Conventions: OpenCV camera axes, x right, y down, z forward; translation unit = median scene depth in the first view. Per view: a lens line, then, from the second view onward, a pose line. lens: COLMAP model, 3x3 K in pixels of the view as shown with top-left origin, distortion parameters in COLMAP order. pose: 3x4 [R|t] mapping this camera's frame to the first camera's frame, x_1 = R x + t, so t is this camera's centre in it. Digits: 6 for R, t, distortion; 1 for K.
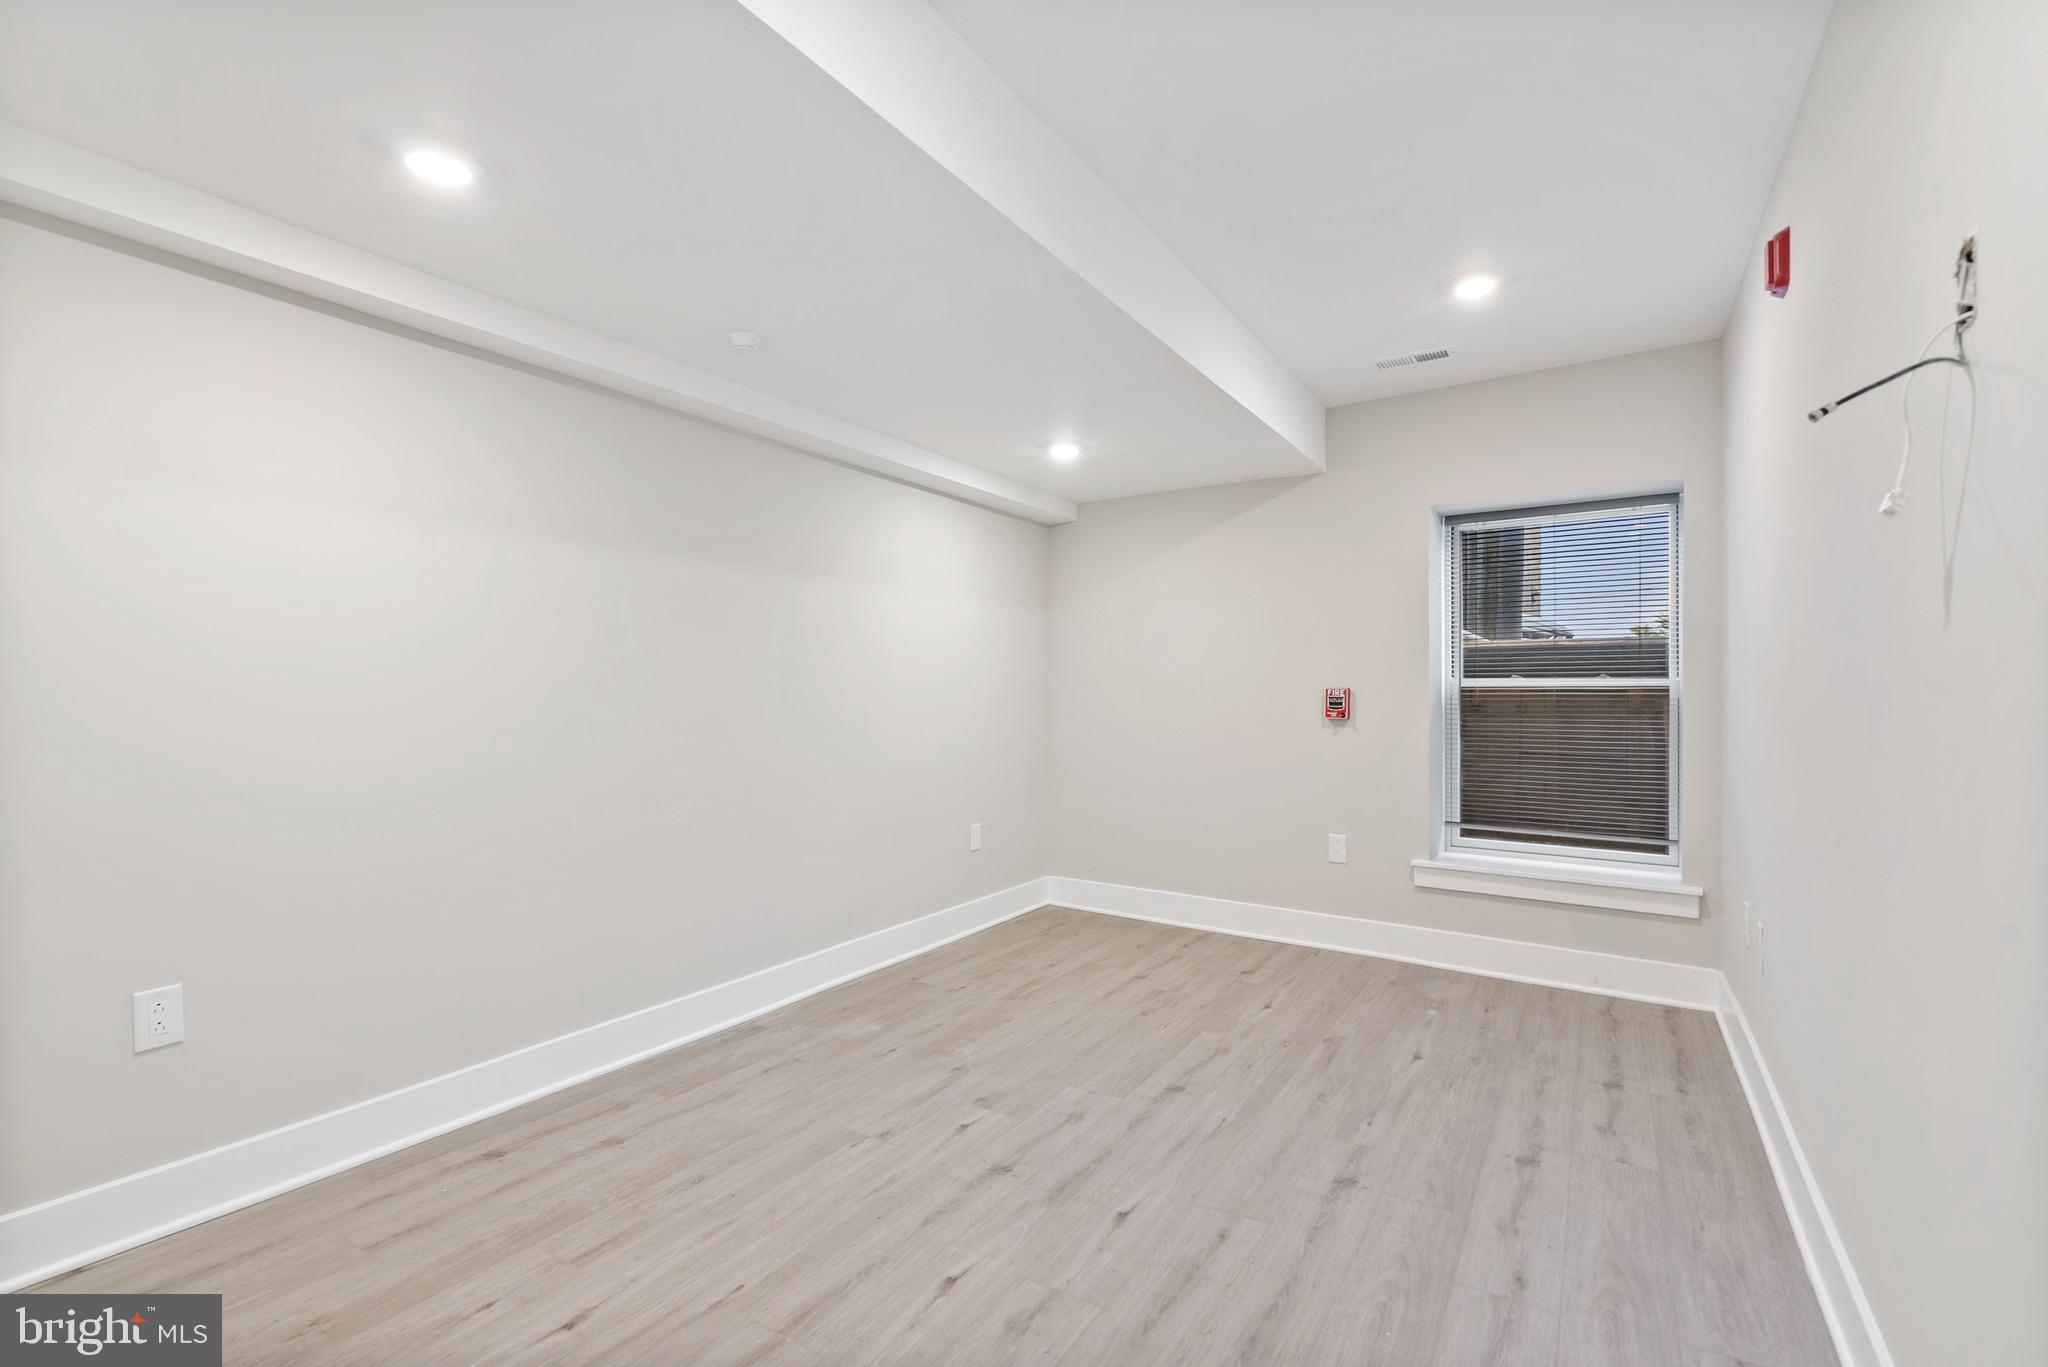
lens RADIAL K [[954.6, 0, 1017.7], [0, 954.6, 694.2], [0, 0, 1]] dist [-0.000563, 0.000292]
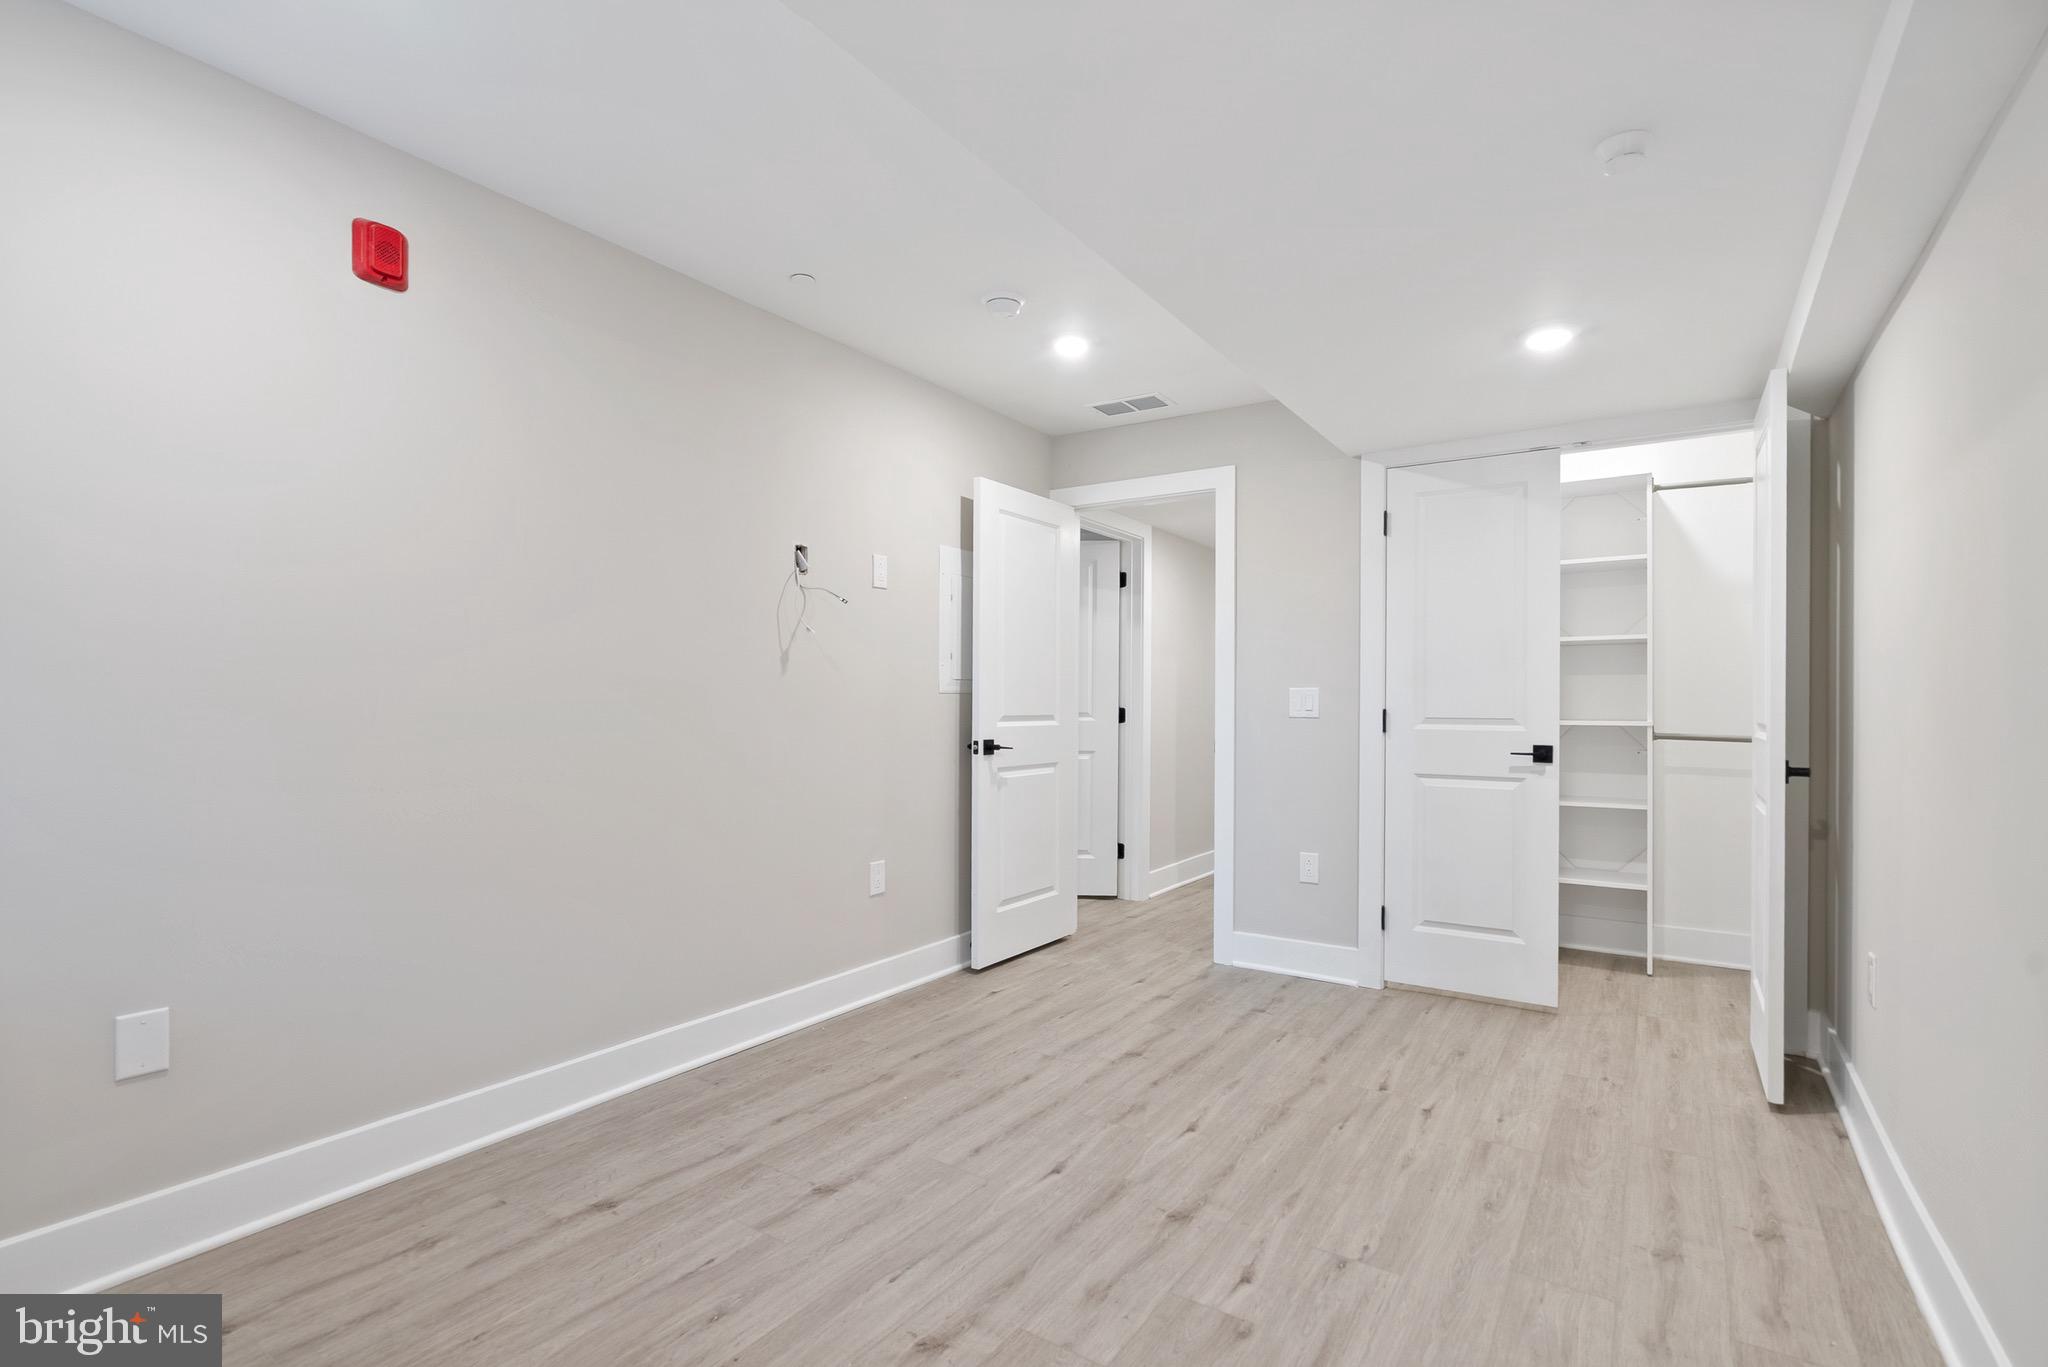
lens RADIAL K [[954.6, 0, 1017.7], [0, 954.6, 694.2], [0, 0, 1]] dist [-0.000563, 0.000292]
pose [[-0.999351, -0.009077, 0.034867, 0.110527], [-0.009455, 0.999898, -0.010684, 0.004387], [-0.034766, -0.011006, -0.999335, 1.929739]]
